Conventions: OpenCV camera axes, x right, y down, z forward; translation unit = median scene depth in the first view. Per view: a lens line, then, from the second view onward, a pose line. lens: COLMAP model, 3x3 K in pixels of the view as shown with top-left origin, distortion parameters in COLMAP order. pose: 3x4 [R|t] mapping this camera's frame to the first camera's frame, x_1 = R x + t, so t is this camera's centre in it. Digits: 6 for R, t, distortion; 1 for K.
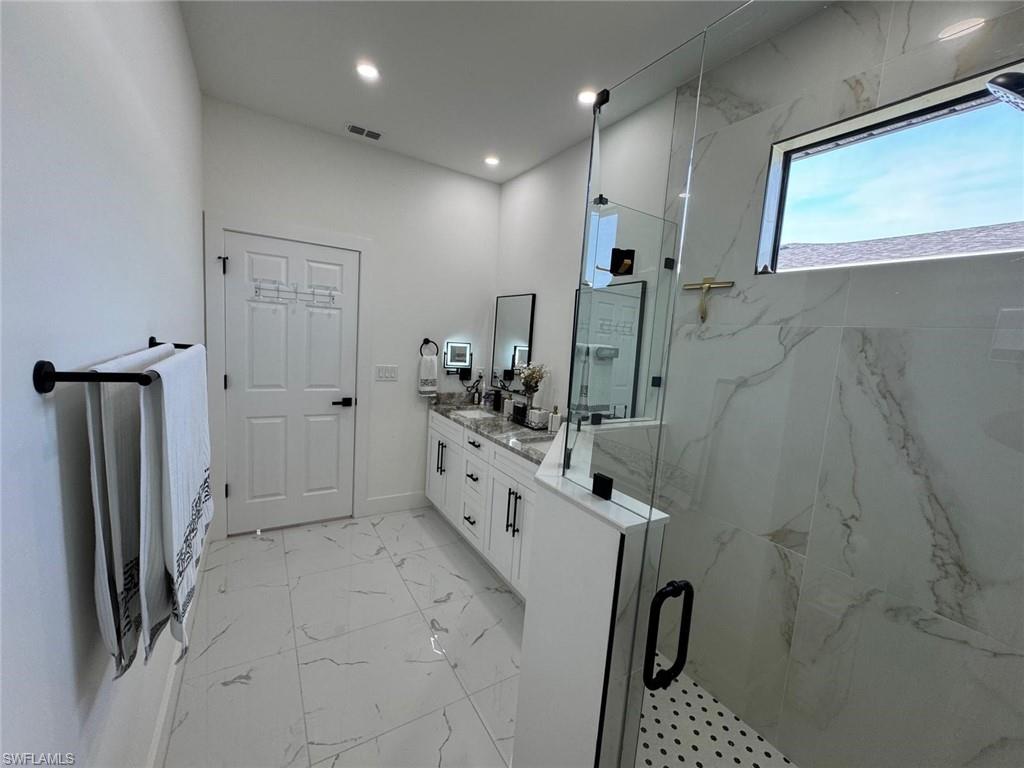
lens RADIAL K [[413.4, 0, 515.4], [0, 413.4, 384.0], [0, 0, 1]] dist [0.001297, 0.000100]
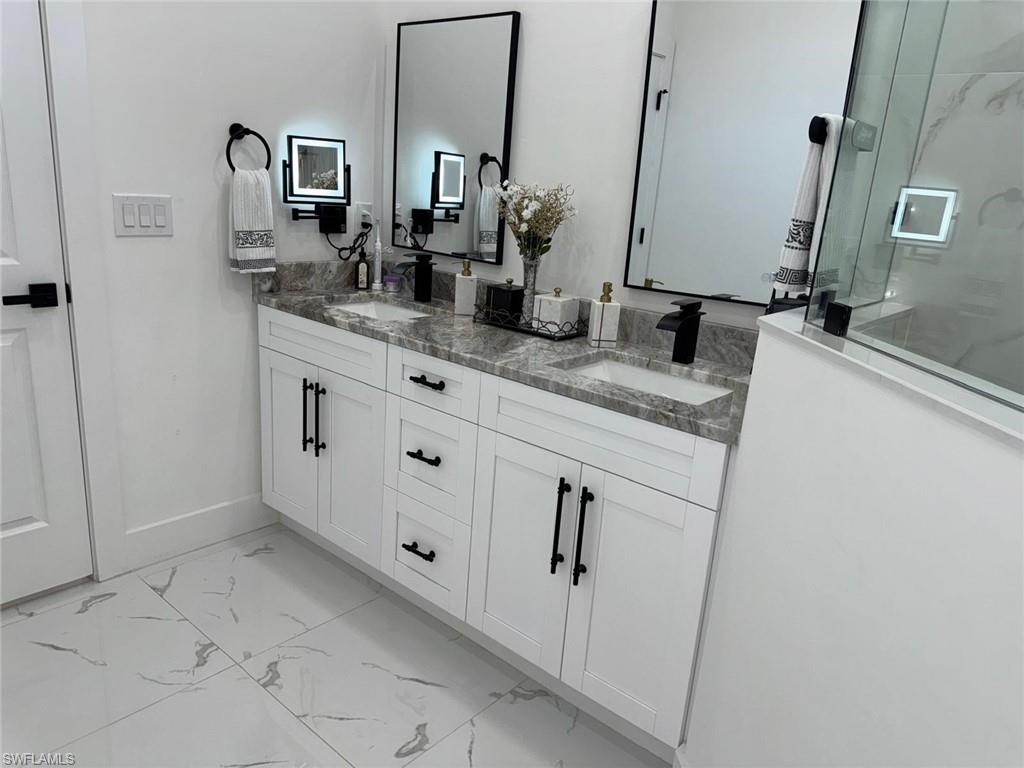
lens RADIAL K [[728.3, 0, 511.5], [0, 728.3, 393.0], [0, 0, 1]] dist [0.082057, -0.108035]
pose [[0.955104, -0.082872, 0.284444, -0.210417], [0.027097, 0.980493, 0.194677, 0.012629], [-0.295029, -0.178229, 0.938719, 0.249763]]
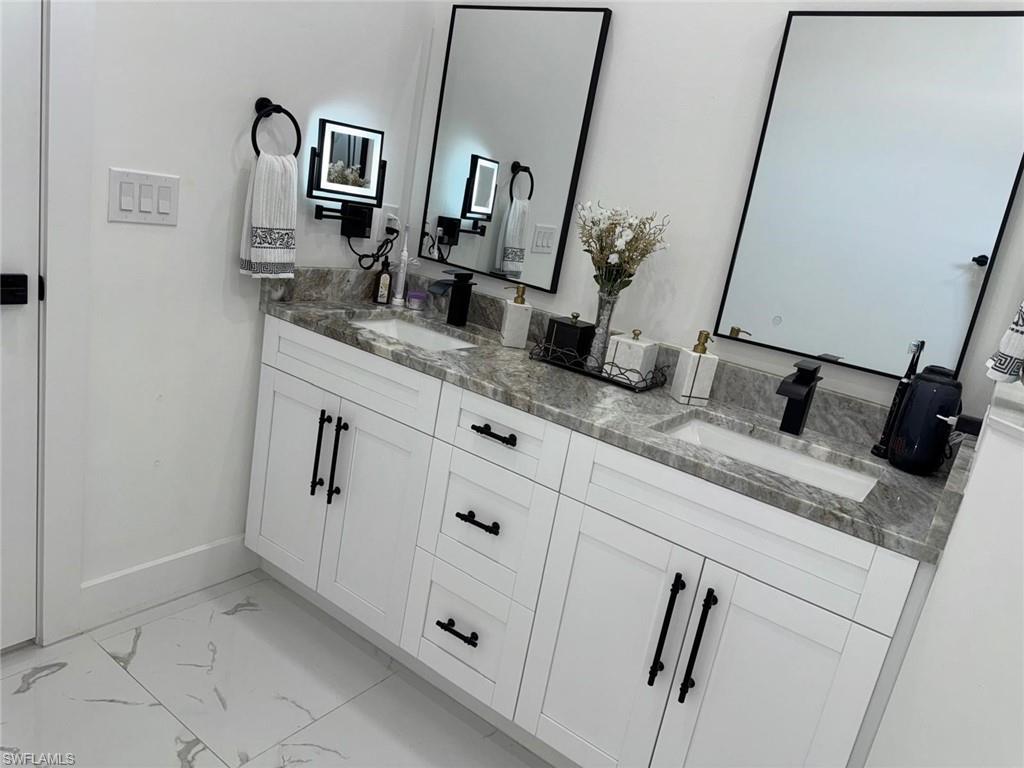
lens RADIAL K [[728.3, 0, 514.7], [0, 728.3, 389.2], [0, 0, 1]] dist [0.082057, -0.108035]
pose [[0.919055, -0.010370, 0.393993, -0.299814], [-0.067662, 0.980661, 0.183645, -0.006289], [-0.388278, -0.195438, 0.900580, 0.404077]]
